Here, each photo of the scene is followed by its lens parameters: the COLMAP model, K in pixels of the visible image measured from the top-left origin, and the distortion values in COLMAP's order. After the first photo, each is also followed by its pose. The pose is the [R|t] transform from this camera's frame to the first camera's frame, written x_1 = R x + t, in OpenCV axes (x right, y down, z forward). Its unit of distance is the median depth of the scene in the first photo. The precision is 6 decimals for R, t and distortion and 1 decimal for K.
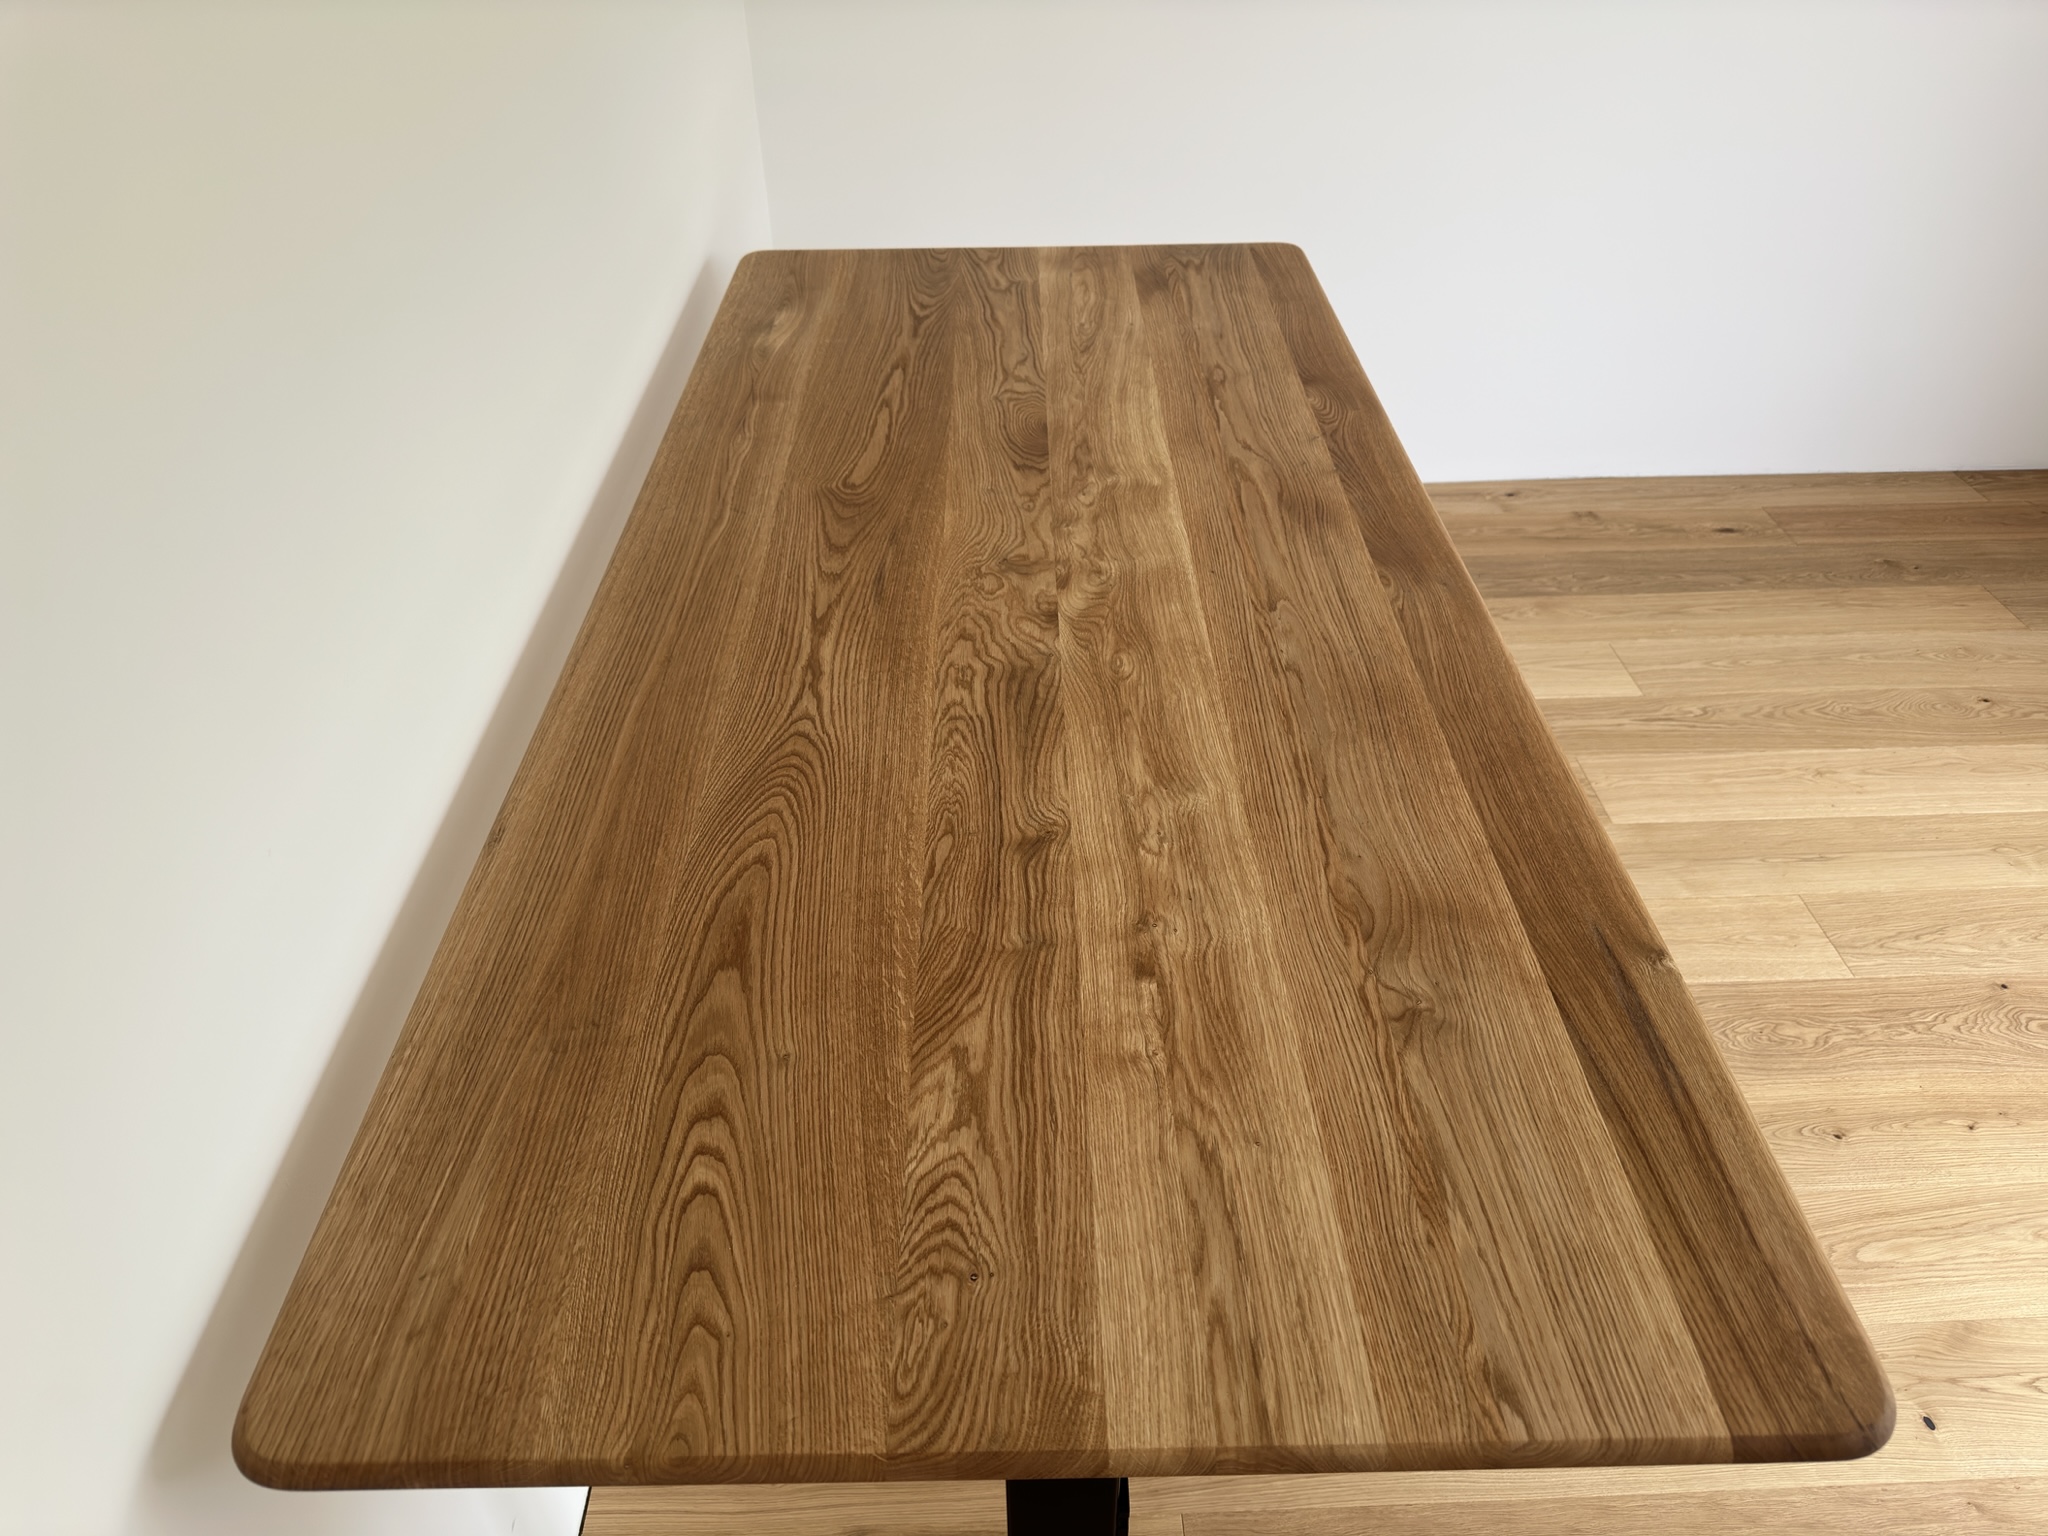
lens RADIAL K [[1497.8, 0, 1030.3], [0, 1497.8, 681.3], [0, 0, 1]] dist [0.107025, -0.173109]
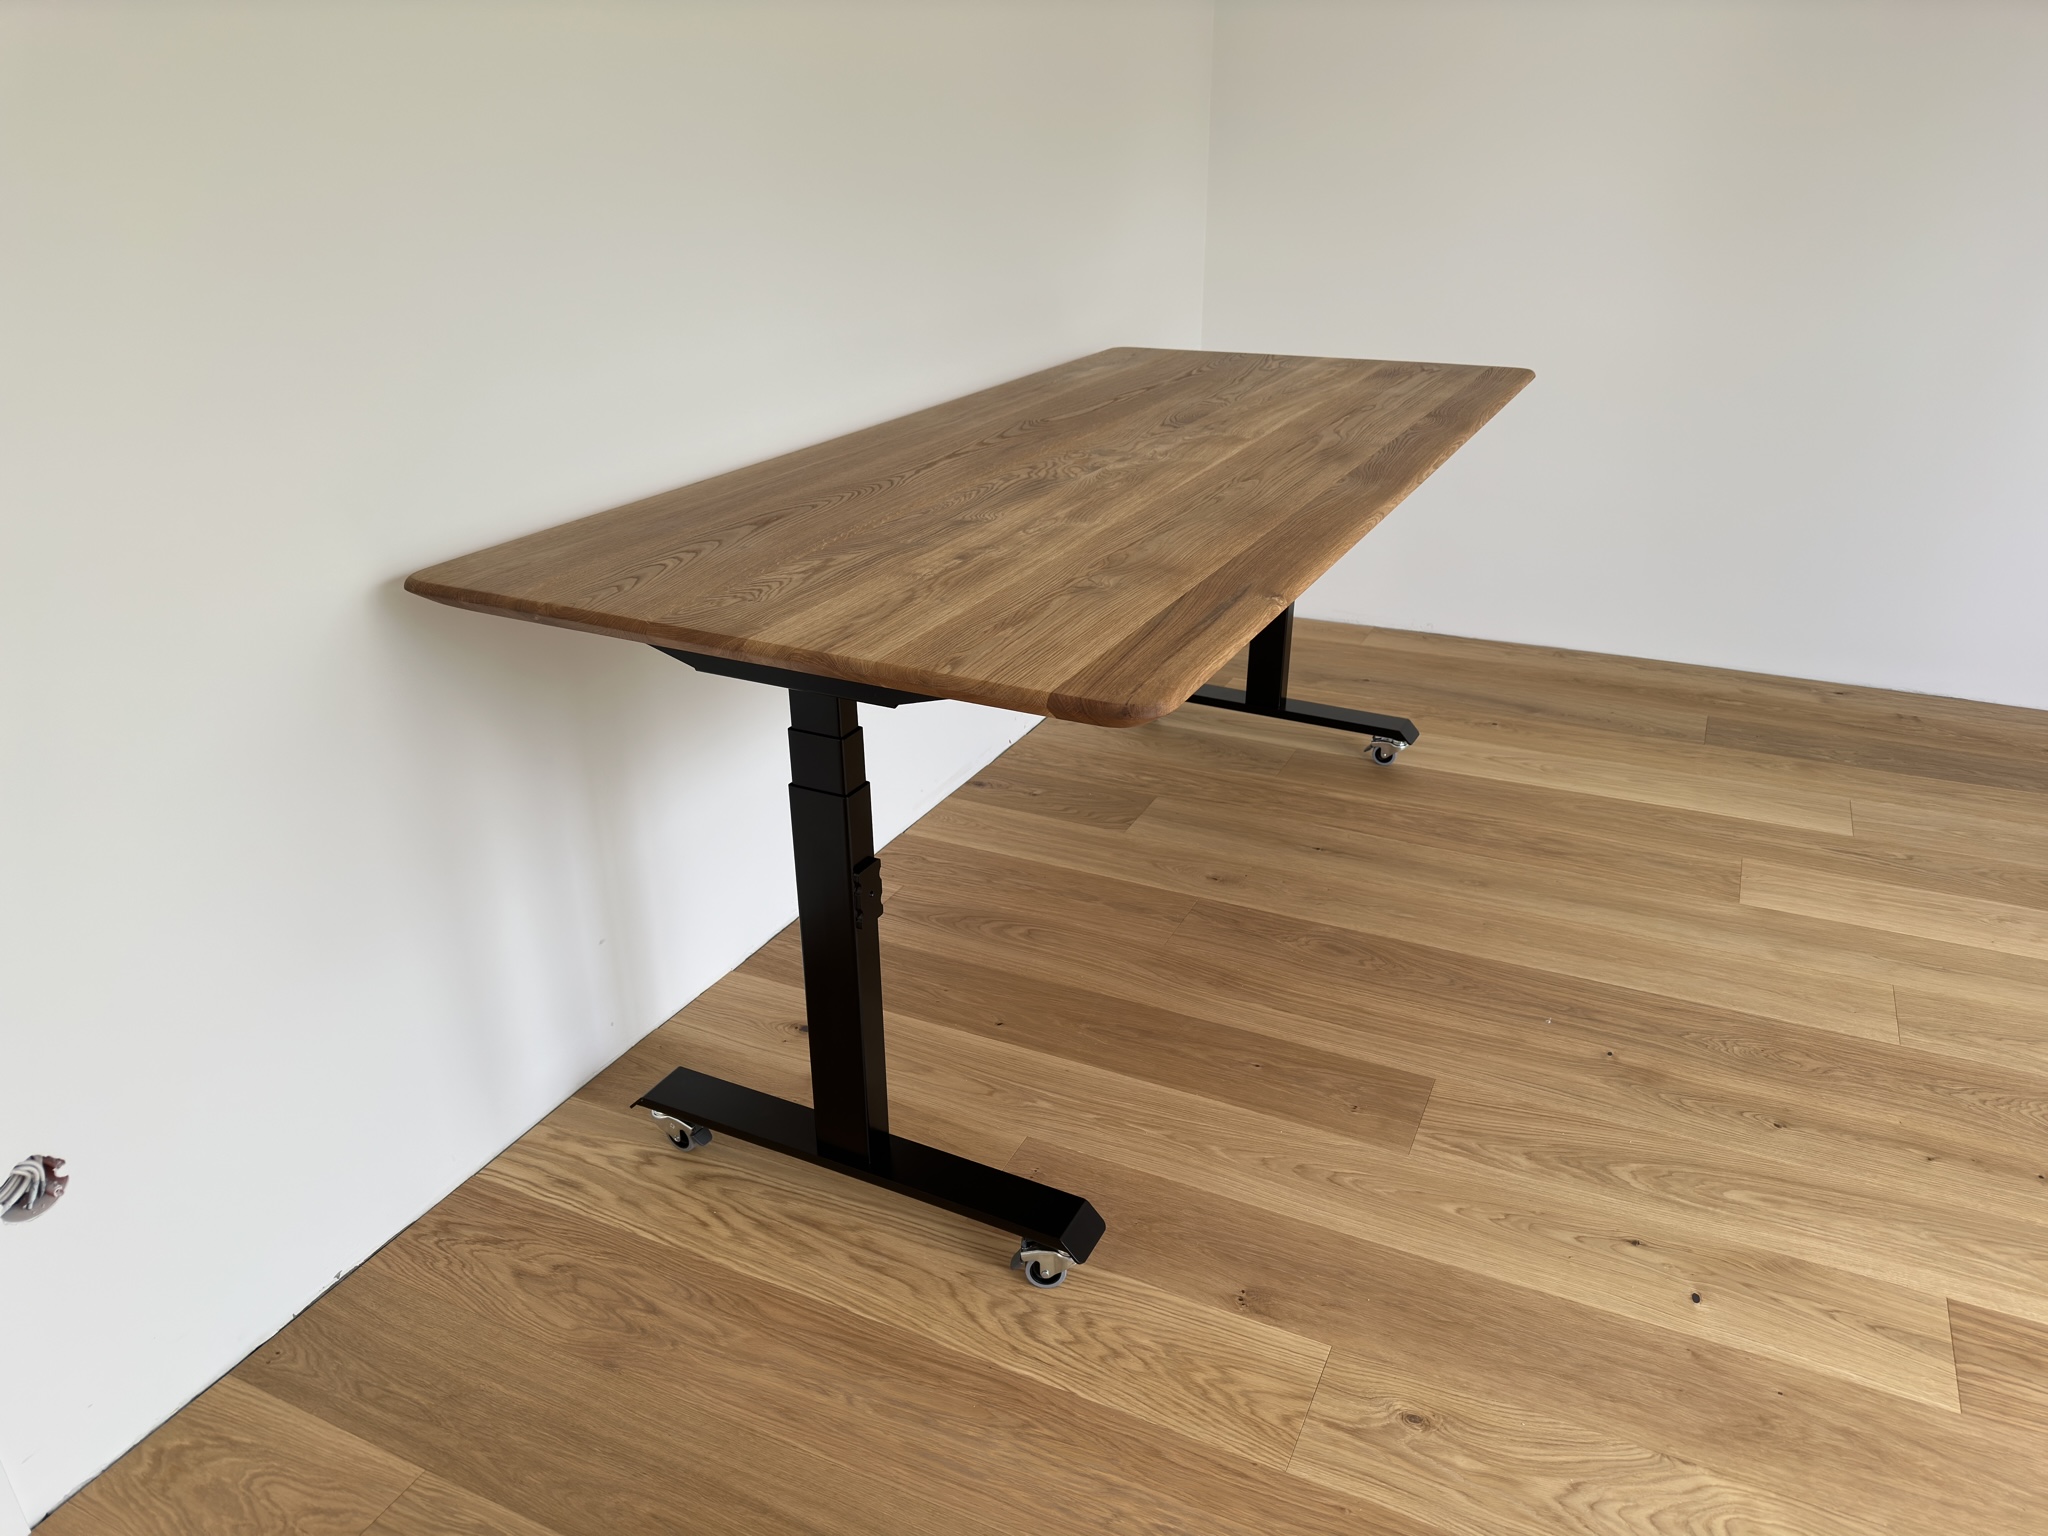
lens RADIAL K [[1438.8, 0, 1024.0], [0, 1438.8, 768.0], [0, 0, 1]] dist [0.057993, -0.004456]
pose [[0.886347, 0.189892, -0.422291, 0.693523], [-0.255851, 0.961012, -0.104866, 0.464153], [0.385914, 0.200991, 0.900374, -0.263244]]
